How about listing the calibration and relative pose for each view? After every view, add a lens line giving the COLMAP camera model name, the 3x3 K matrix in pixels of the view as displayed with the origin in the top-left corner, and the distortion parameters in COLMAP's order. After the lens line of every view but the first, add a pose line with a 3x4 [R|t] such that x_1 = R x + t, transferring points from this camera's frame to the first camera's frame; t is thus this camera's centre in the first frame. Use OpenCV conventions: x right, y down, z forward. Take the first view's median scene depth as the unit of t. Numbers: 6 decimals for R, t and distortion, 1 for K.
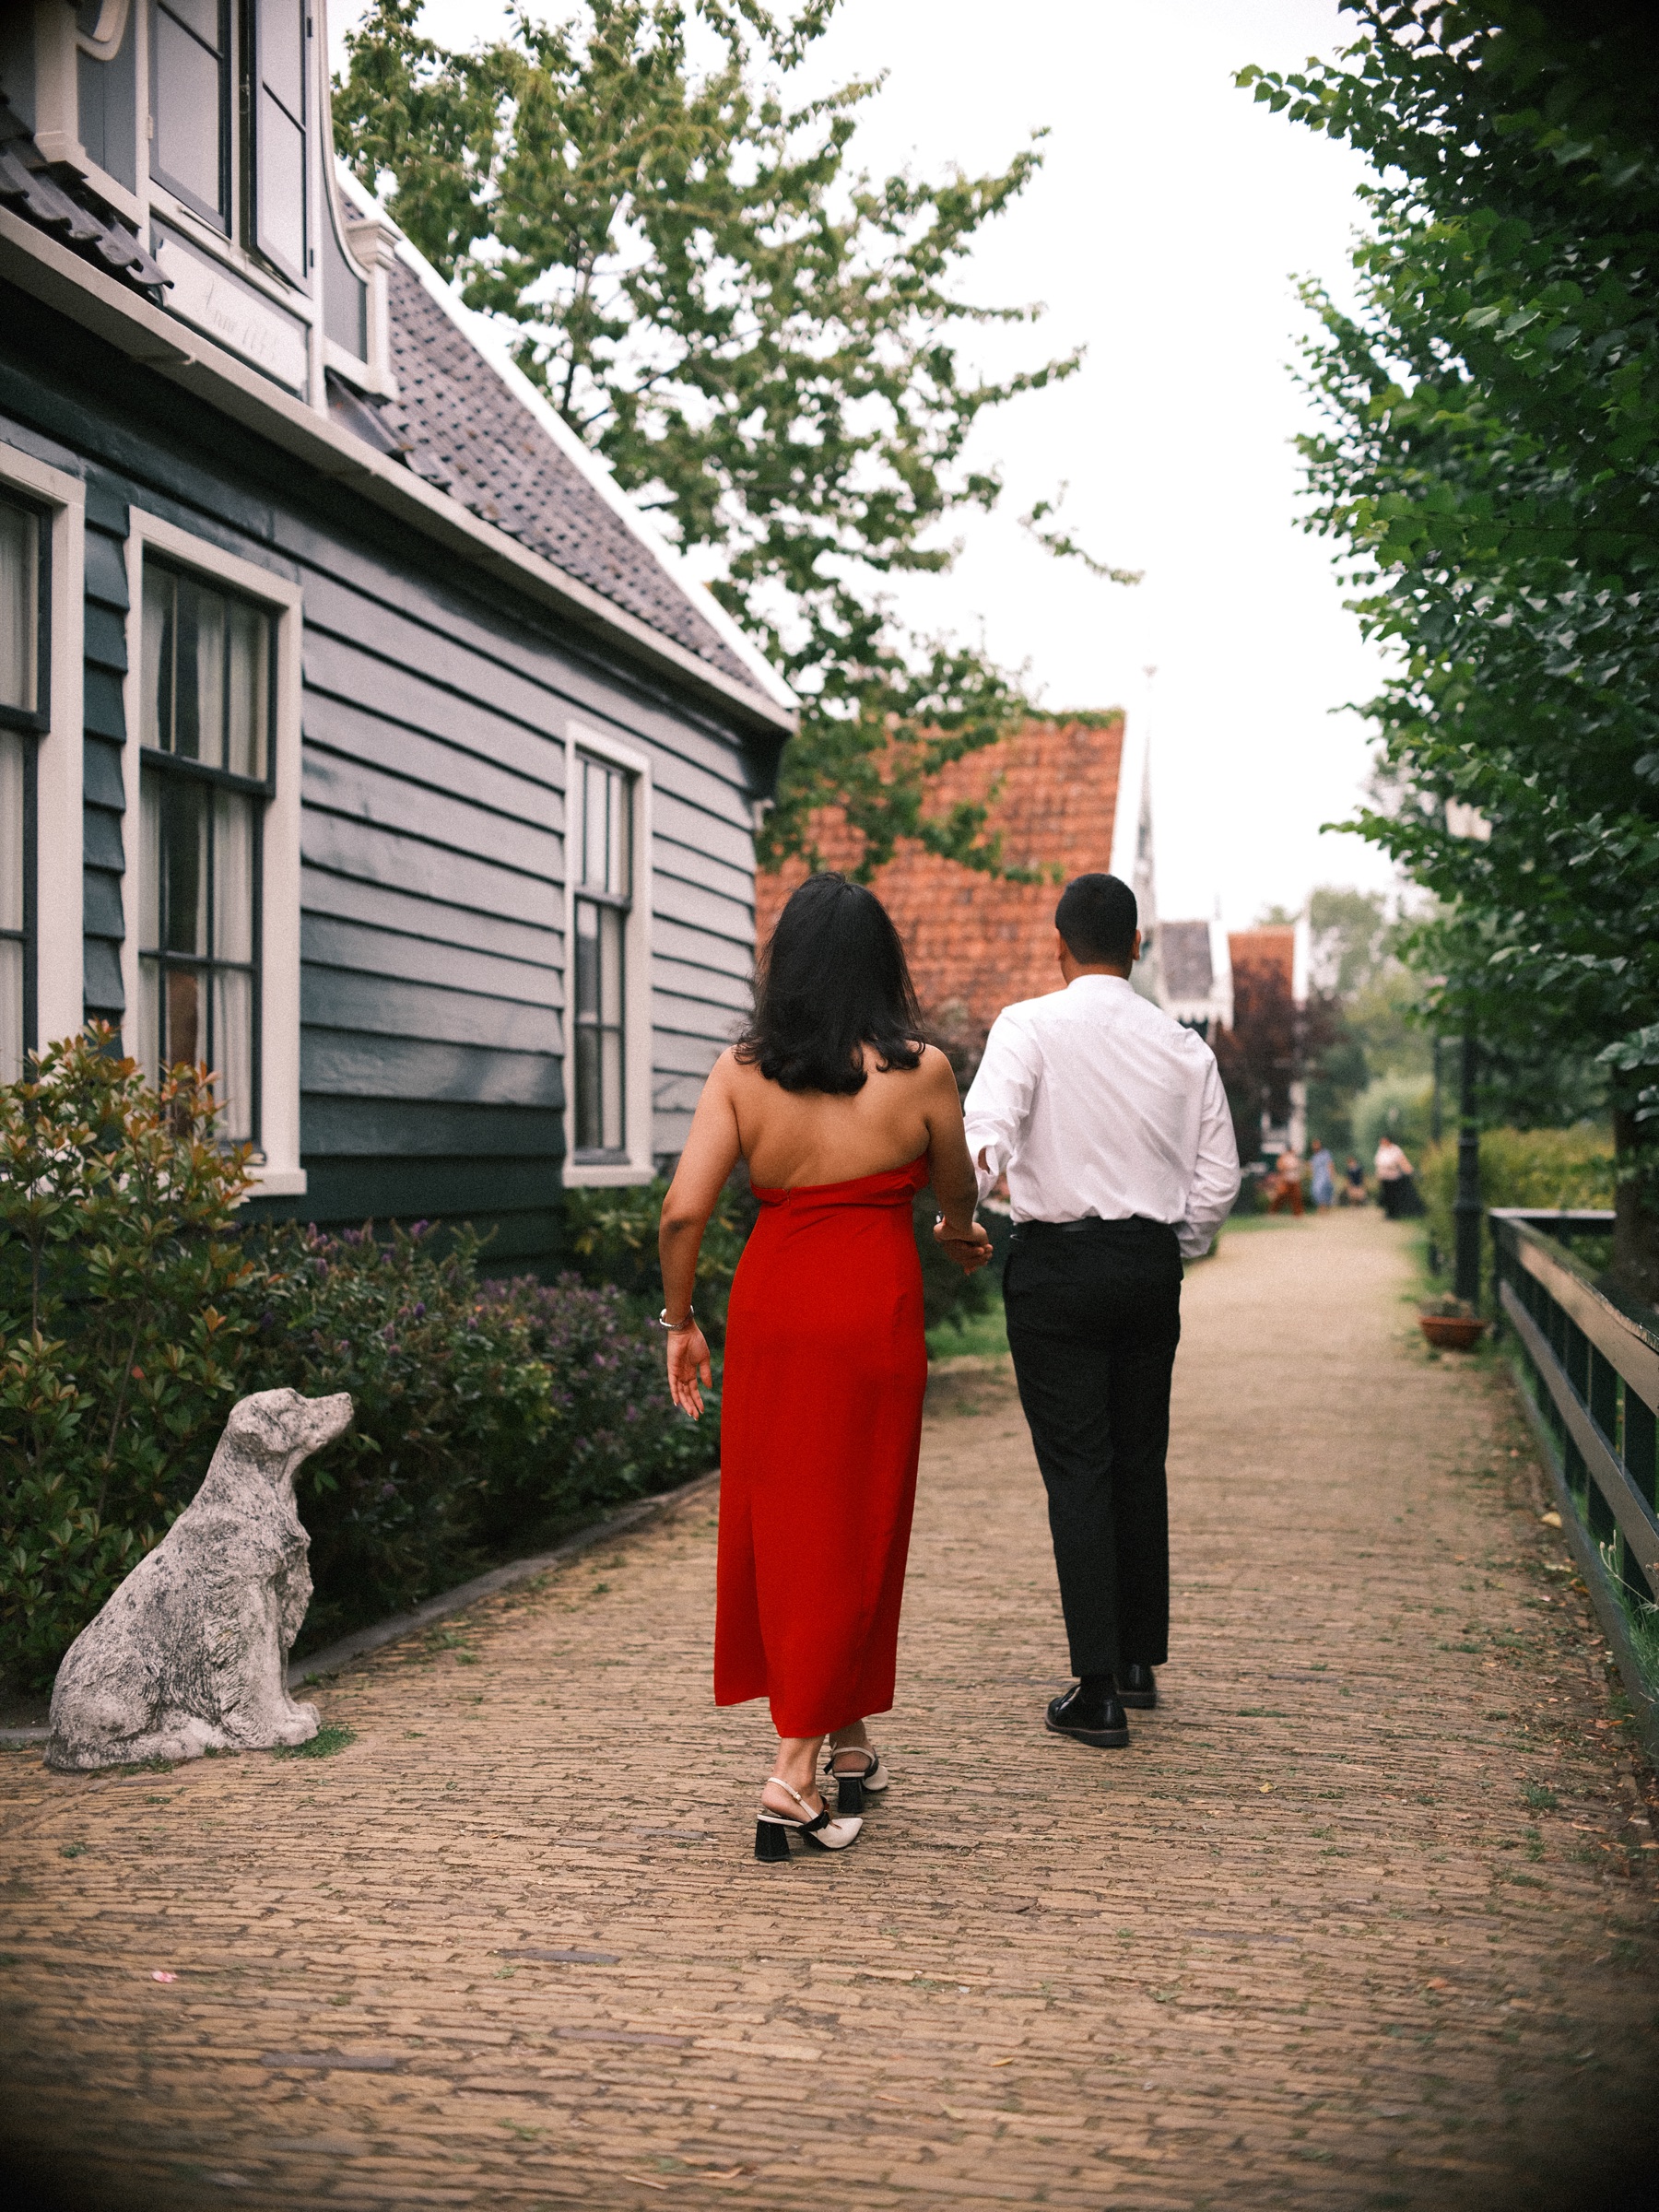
lens RADIAL K [[2715.7, 0, 829.5], [0, 2715.7, 1106.0], [0, 0, 1]] dist [-0.155411, 0.194853]
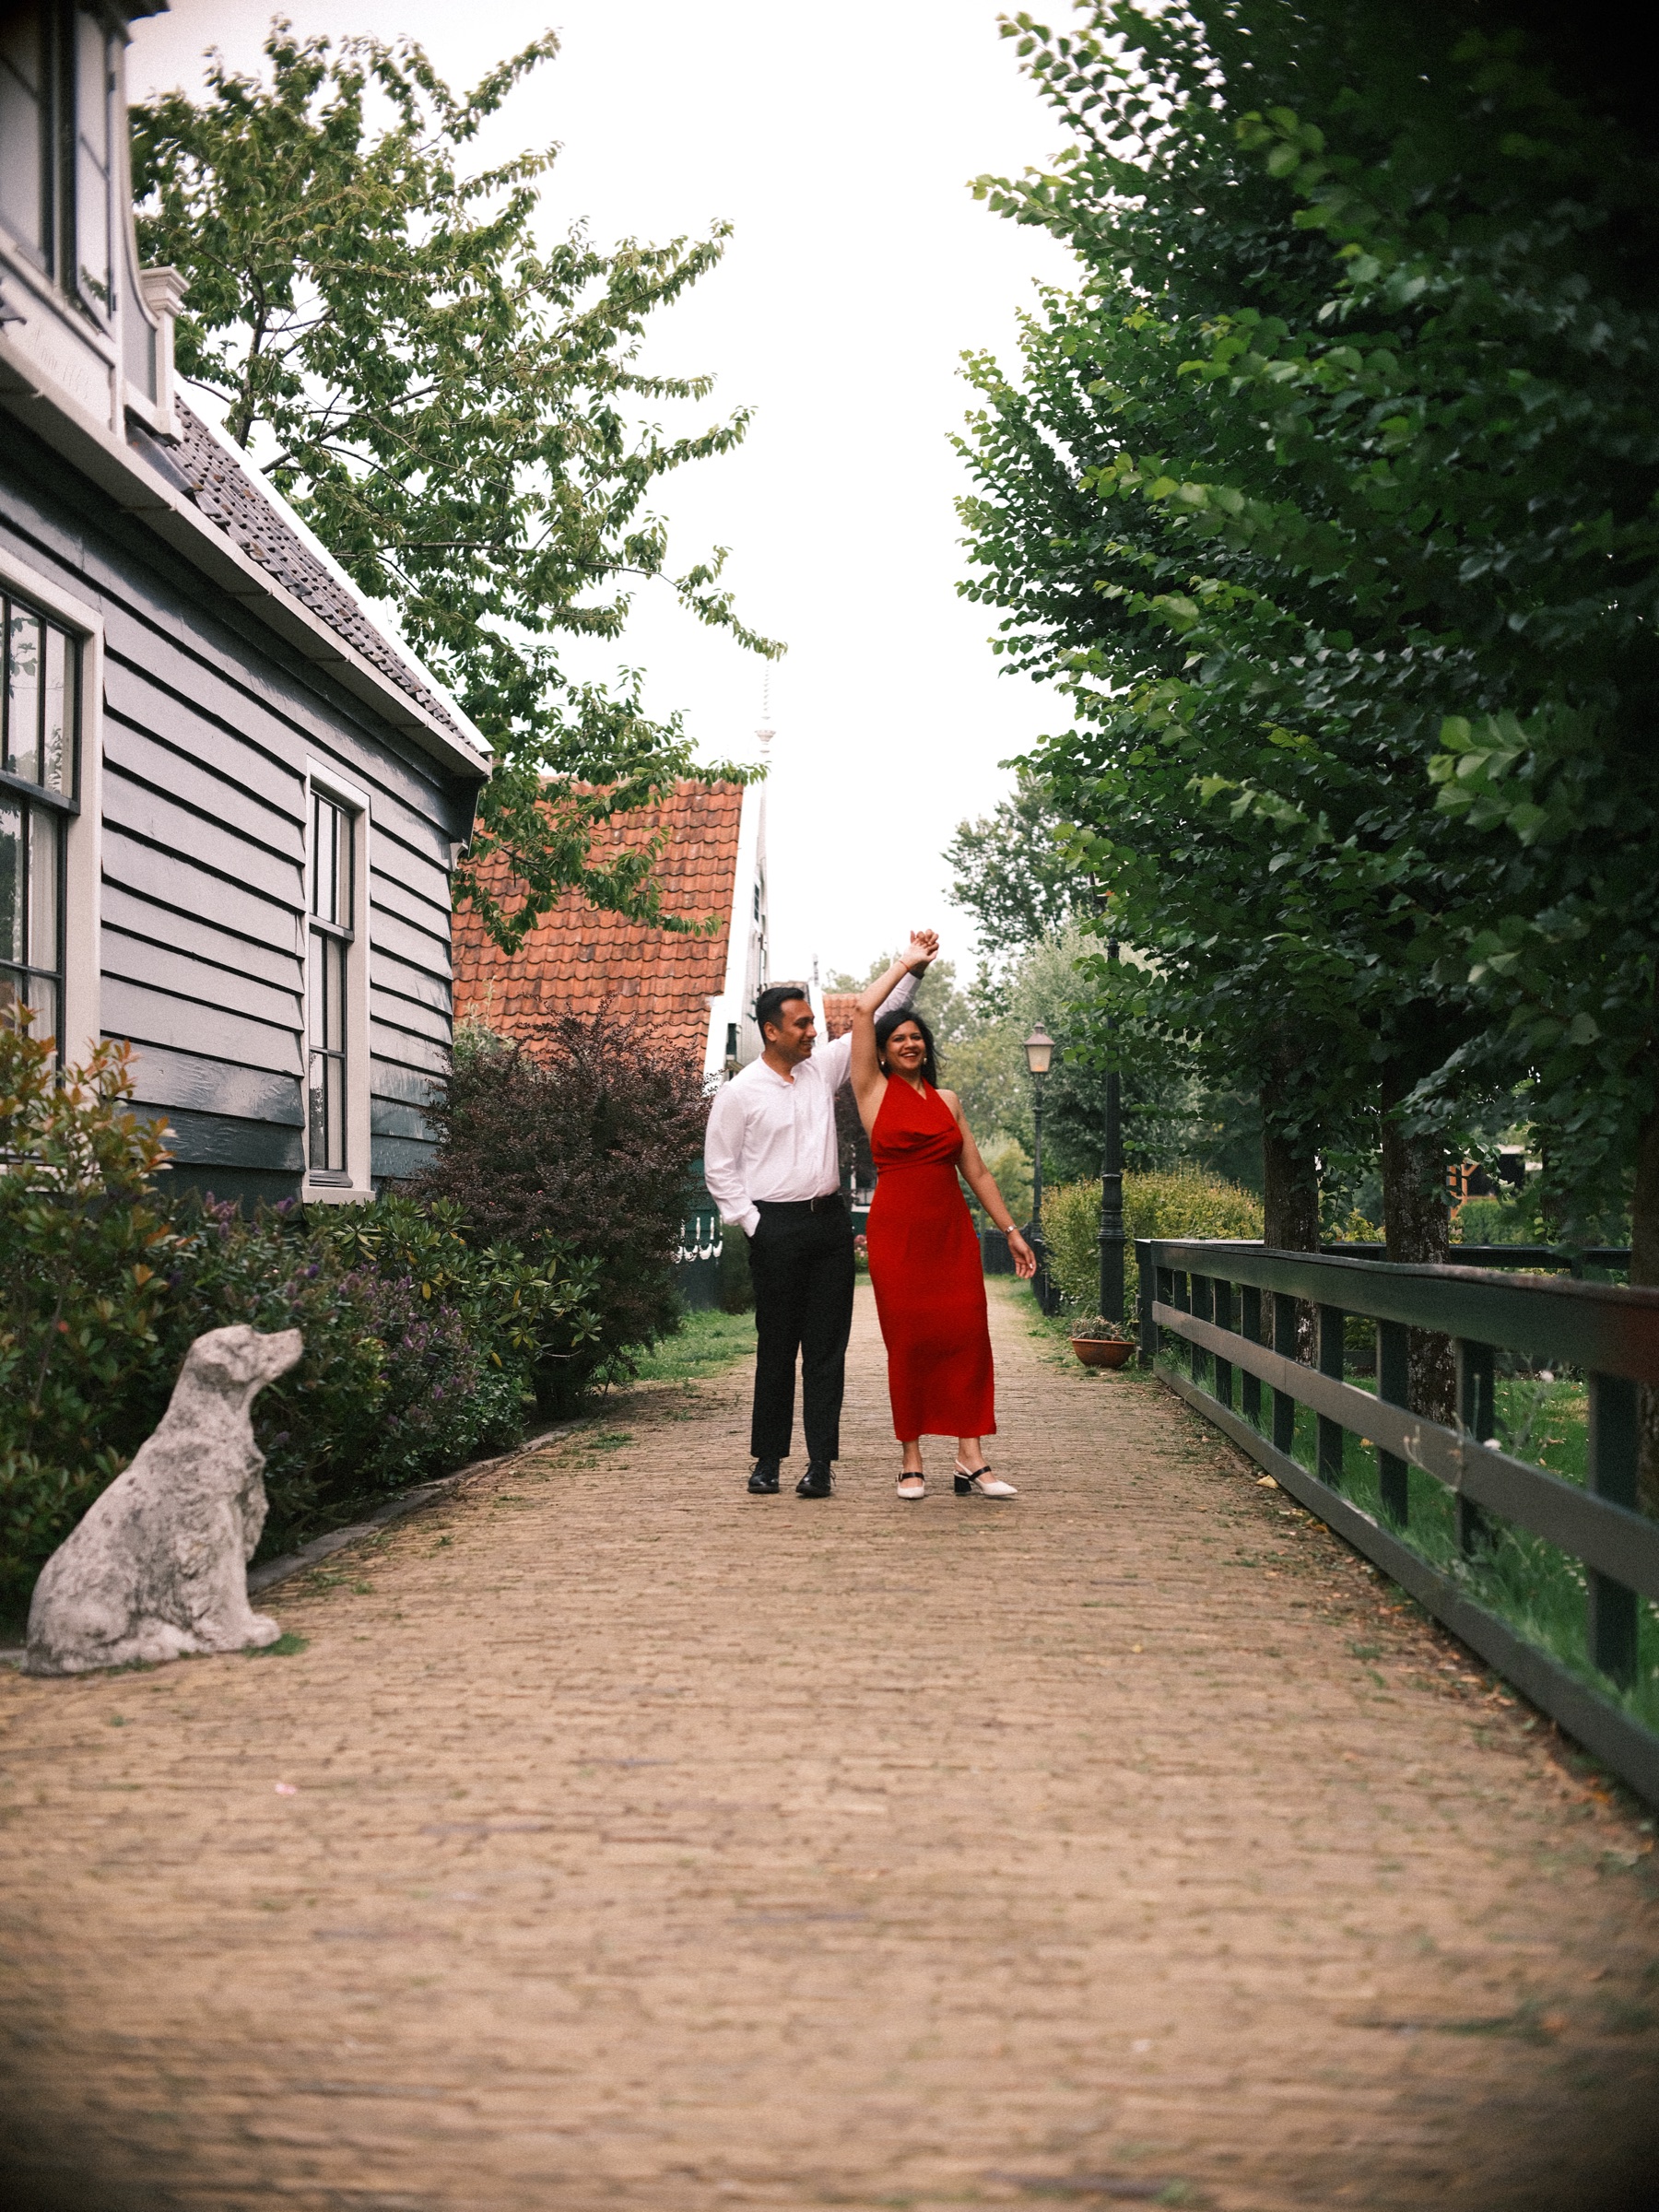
lens RADIAL K [[2715.7, 0, 829.5], [0, 2715.7, 1106.0], [0, 0, 1]] dist [-0.155411, 0.194853]
pose [[0.987676, 0.001372, 0.156507, -0.076590], [0.002610, 0.999678, -0.025236, 0.024417], [-0.156491, 0.025334, 0.987354, -0.068663]]
